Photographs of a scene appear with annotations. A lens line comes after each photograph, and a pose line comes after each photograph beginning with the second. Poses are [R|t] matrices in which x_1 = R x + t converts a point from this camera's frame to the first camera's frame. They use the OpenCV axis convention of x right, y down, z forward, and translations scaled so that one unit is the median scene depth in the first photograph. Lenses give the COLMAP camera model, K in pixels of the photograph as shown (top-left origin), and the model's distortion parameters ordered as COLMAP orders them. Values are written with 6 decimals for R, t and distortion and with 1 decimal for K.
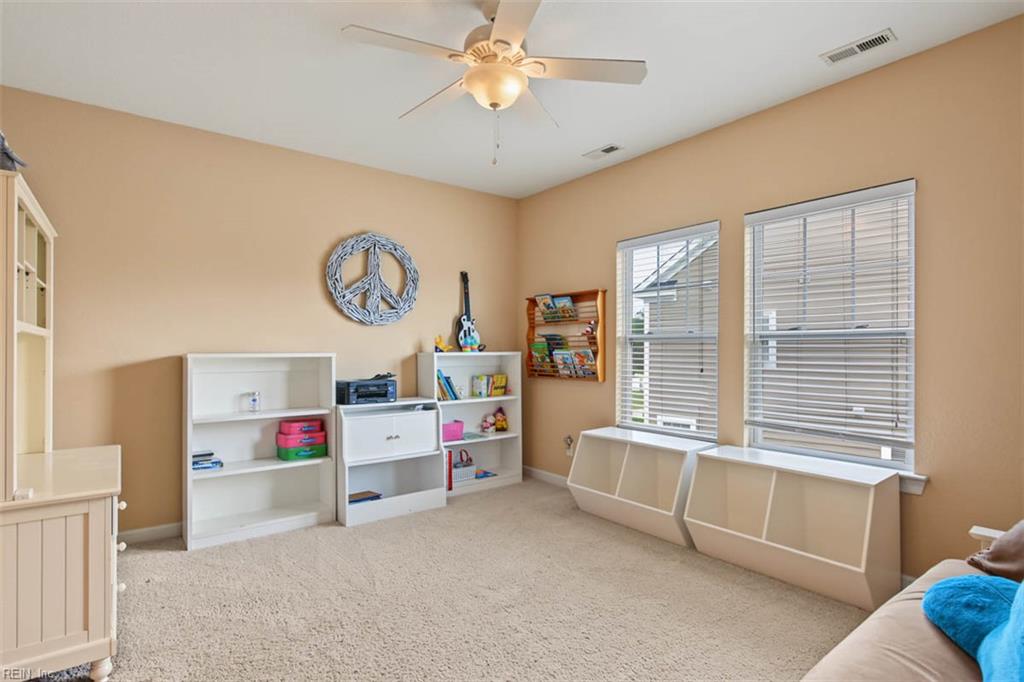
lens RADIAL K [[525.5, 0, 520.2], [0, 525.5, 346.4], [0, 0, 1]] dist [-0.002842, 0.001784]
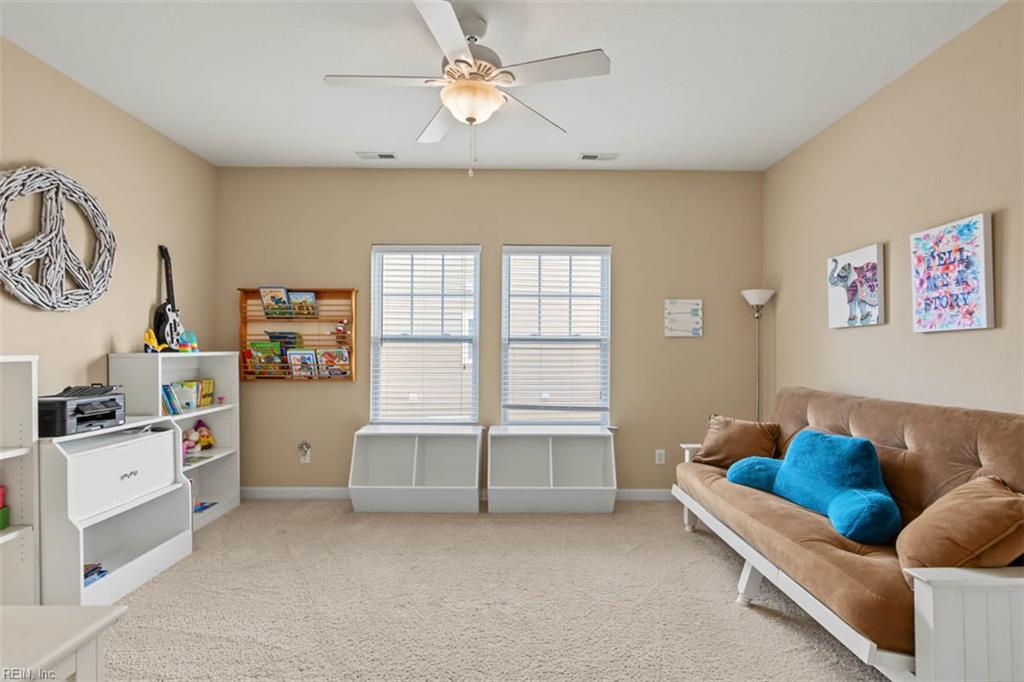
lens RADIAL K [[525.5, 0, 513.9], [0, 525.5, 344.4], [0, 0, 1]] dist [-0.002842, 0.001784]
pose [[0.599397, 0.007560, 0.800416, -0.437046], [-0.009212, 0.999954, -0.002546, -0.003119], [-0.800399, -0.005847, 0.599439, 0.151290]]
